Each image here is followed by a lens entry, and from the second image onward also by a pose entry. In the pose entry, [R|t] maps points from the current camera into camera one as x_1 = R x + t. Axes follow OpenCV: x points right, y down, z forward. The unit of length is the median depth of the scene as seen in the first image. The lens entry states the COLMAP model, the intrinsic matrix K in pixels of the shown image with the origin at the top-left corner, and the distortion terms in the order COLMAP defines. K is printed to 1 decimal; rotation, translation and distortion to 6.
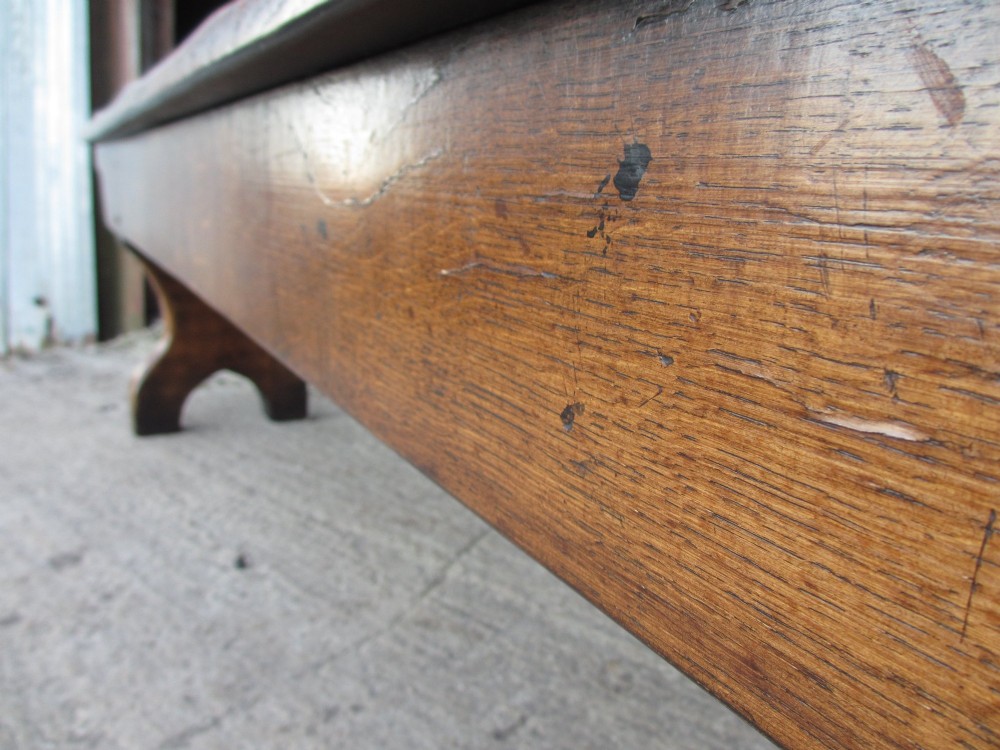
lens RADIAL K [[835.1, 0, 495.8], [0, 835.1, 376.9], [0, 0, 1]] dist [-0.059602, 0.025040]
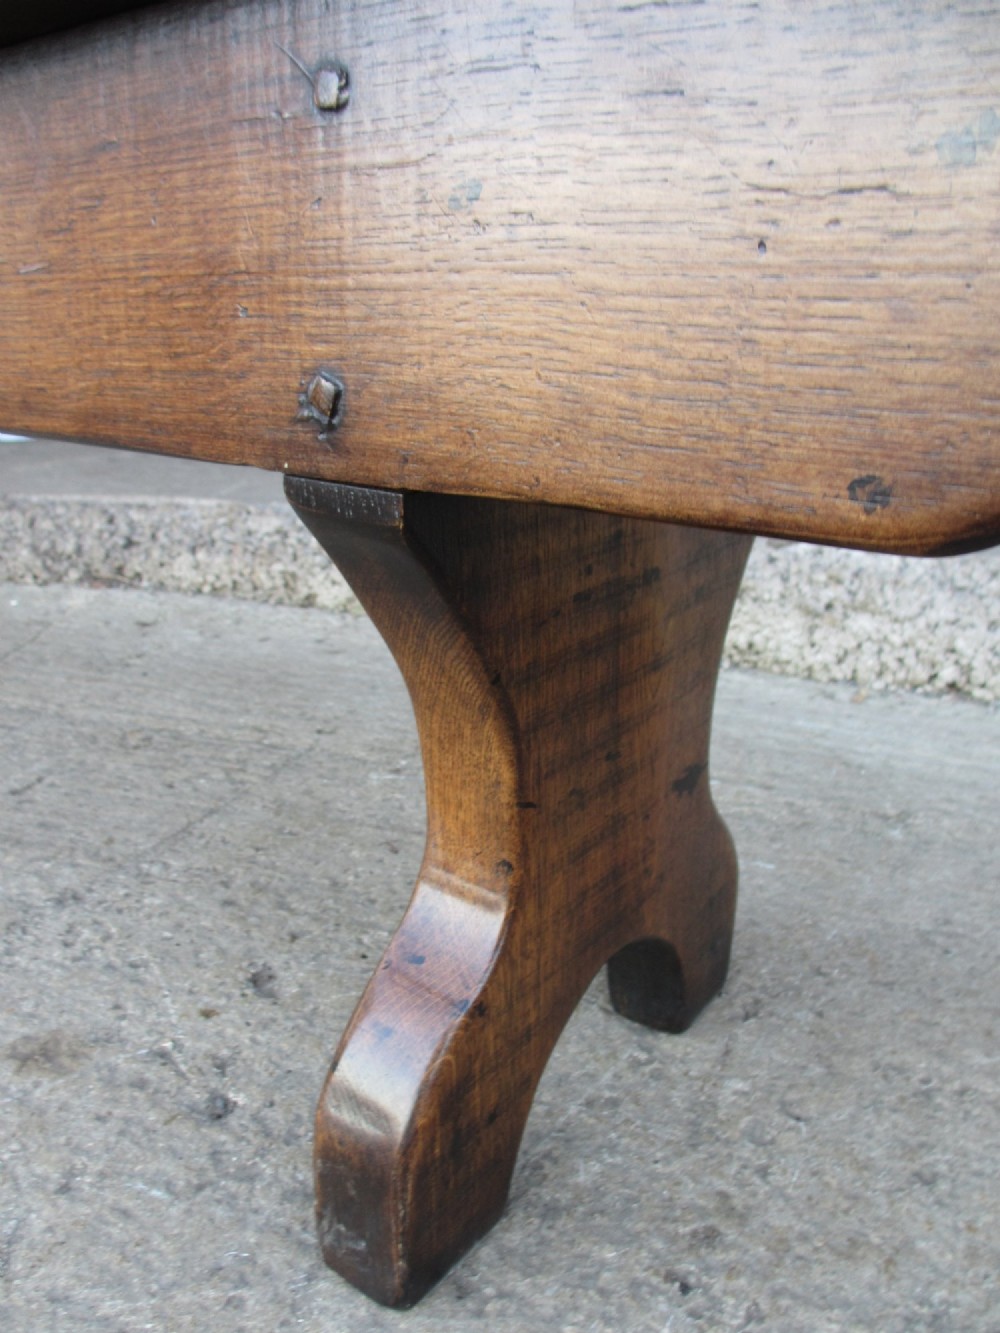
lens RADIAL K [[1113.2, 0, 492.1], [0, 1113.2, 667.2], [0, 0, 1]] dist [-0.059602, 0.025040]
pose [[0.919862, -0.132848, 0.369061, 0.049477], [0.102034, 0.989550, 0.101886, 0.152490], [-0.378740, -0.056065, 0.923804, -0.378090]]
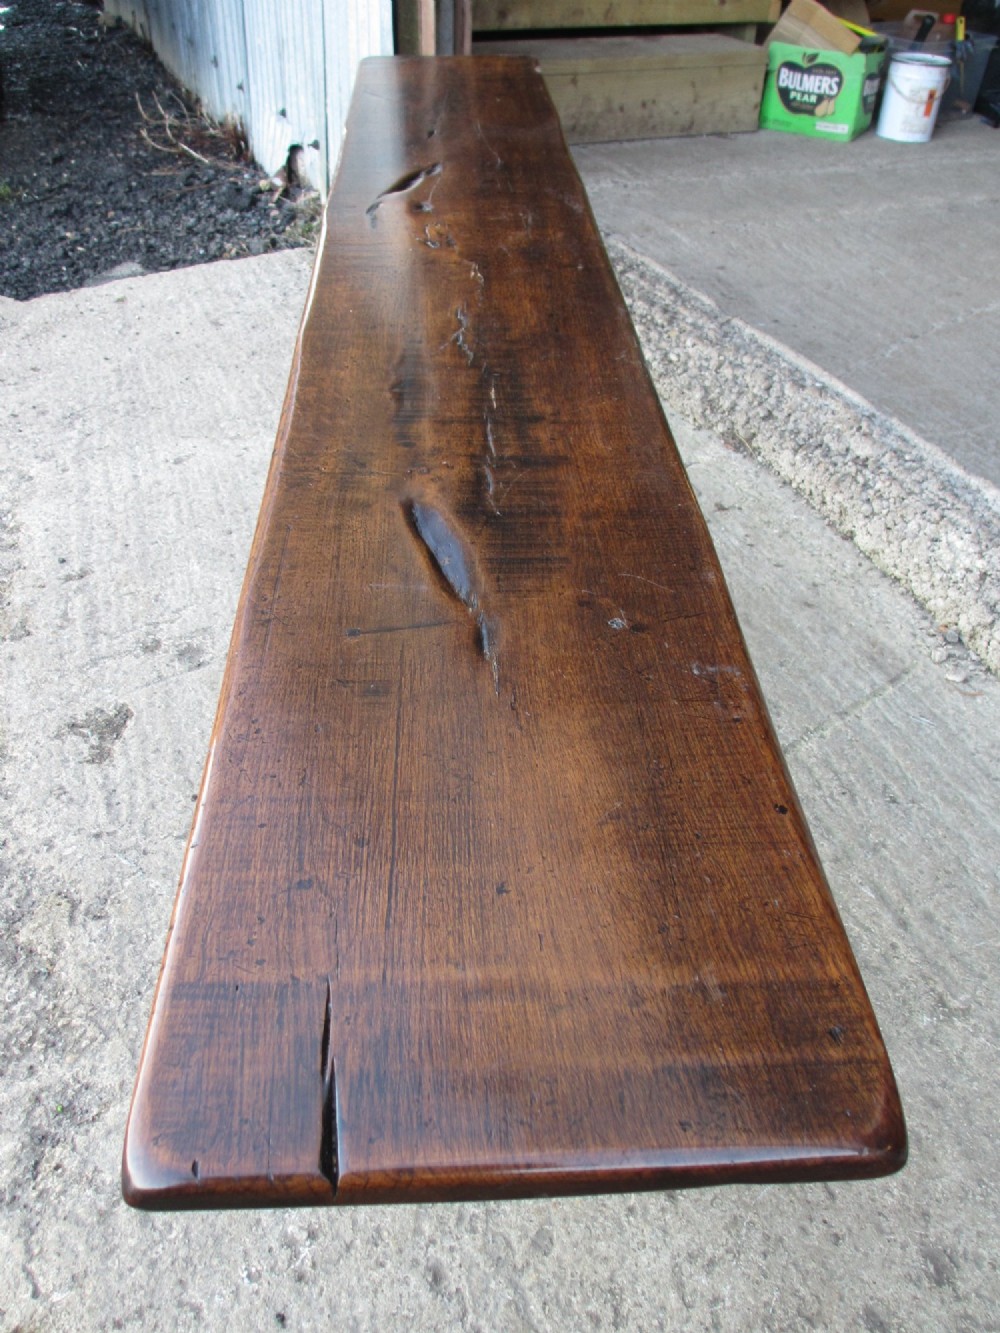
lens RADIAL K [[1113.2, 0, 488.4], [0, 1113.2, 676.3], [0, 0, 1]] dist [-0.059602, 0.025040]
pose [[0.896550, 0.260577, -0.358186, 0.639627], [-0.070246, 0.882063, 0.465865, -0.473747], [0.437336, -0.392510, 0.809119, -0.697880]]
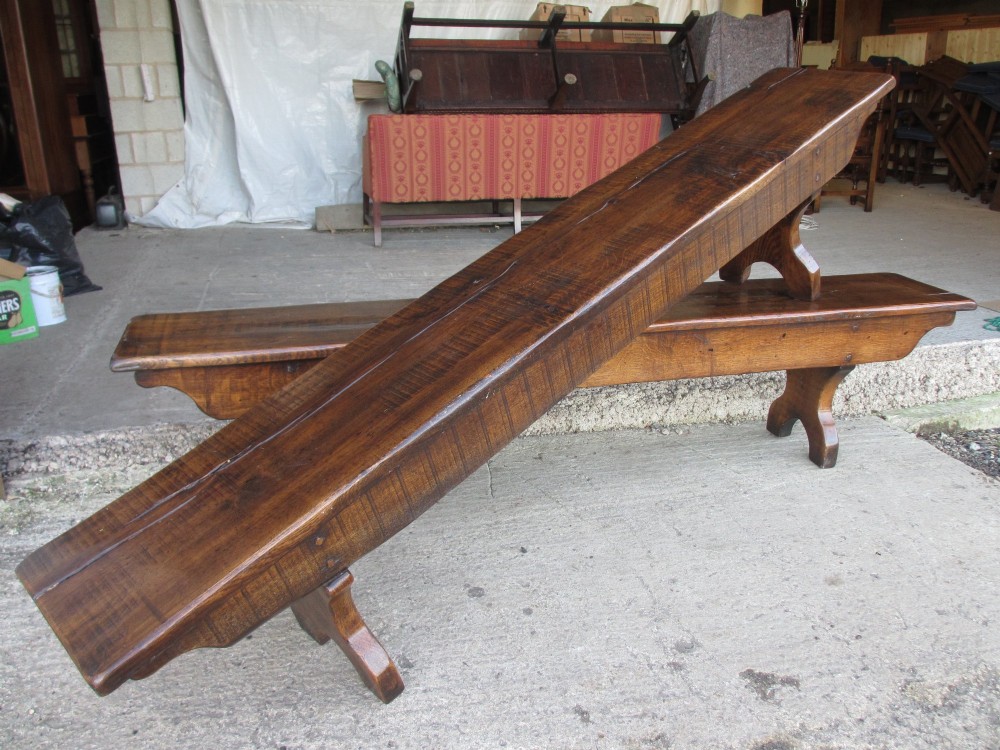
lens RADIAL K [[835.1, 0, 504.4], [0, 835.1, 374.4], [0, 0, 1]] dist [-0.059602, 0.025040]
pose [[0.562074, -0.321268, 0.762142, -1.976302], [0.195643, 0.946970, 0.254894, -0.826061], [-0.803615, 0.005838, 0.595121, -0.267205]]
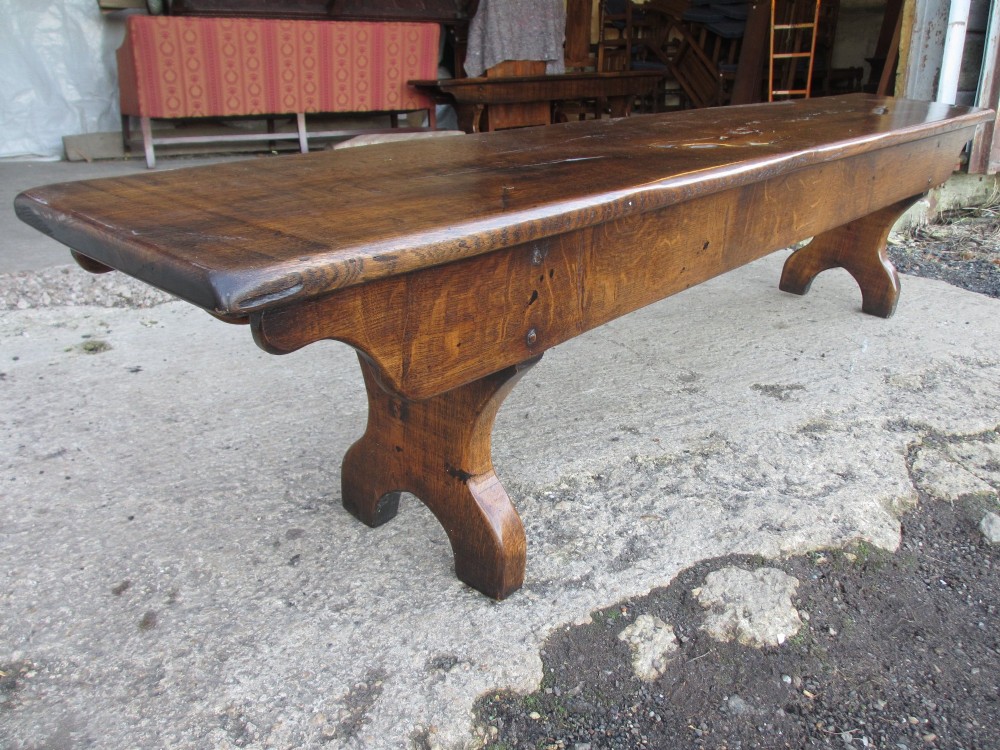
lens RADIAL K [[835.1, 0, 499.6], [0, 835.1, 379.9], [0, 0, 1]] dist [-0.059602, 0.025040]
pose [[0.268791, -0.385323, 0.882767, -2.287808], [0.209905, 0.917901, 0.336745, -0.373159], [-0.940049, 0.094783, 0.327605, 0.339203]]
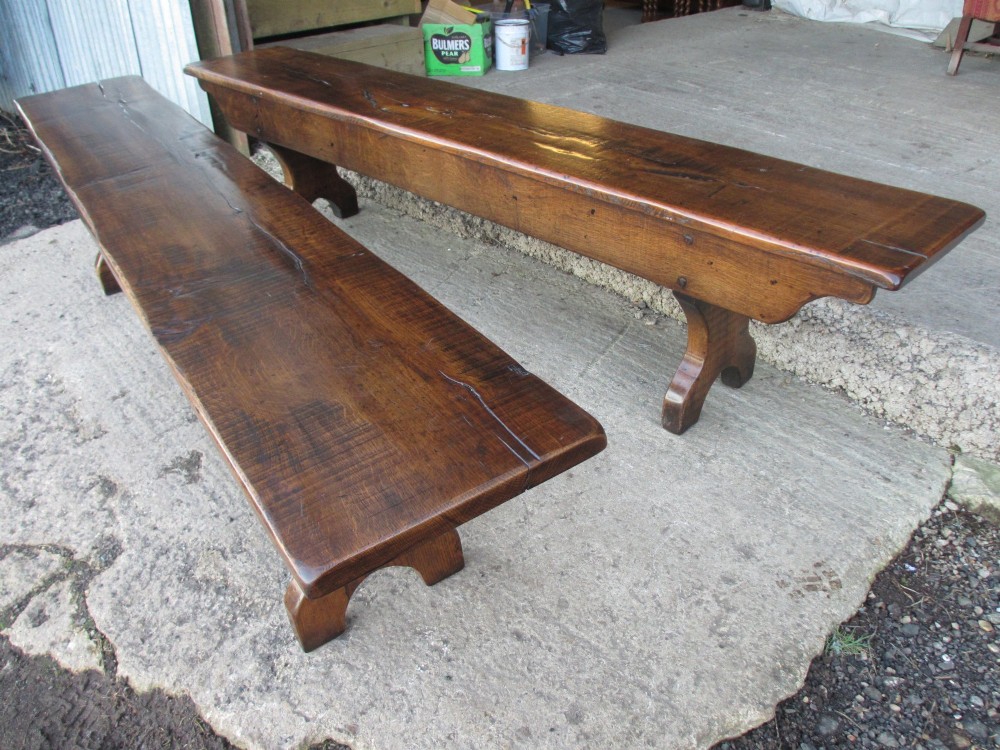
lens RADIAL K [[835.1, 0, 510.2], [0, 835.1, 379.7], [0, 0, 1]] dist [-0.059602, 0.025040]
pose [[0.994301, -0.019521, -0.104808, 0.518968], [0.054621, 0.937540, 0.343562, -0.415049], [0.091555, -0.347329, 0.933263, -1.337774]]
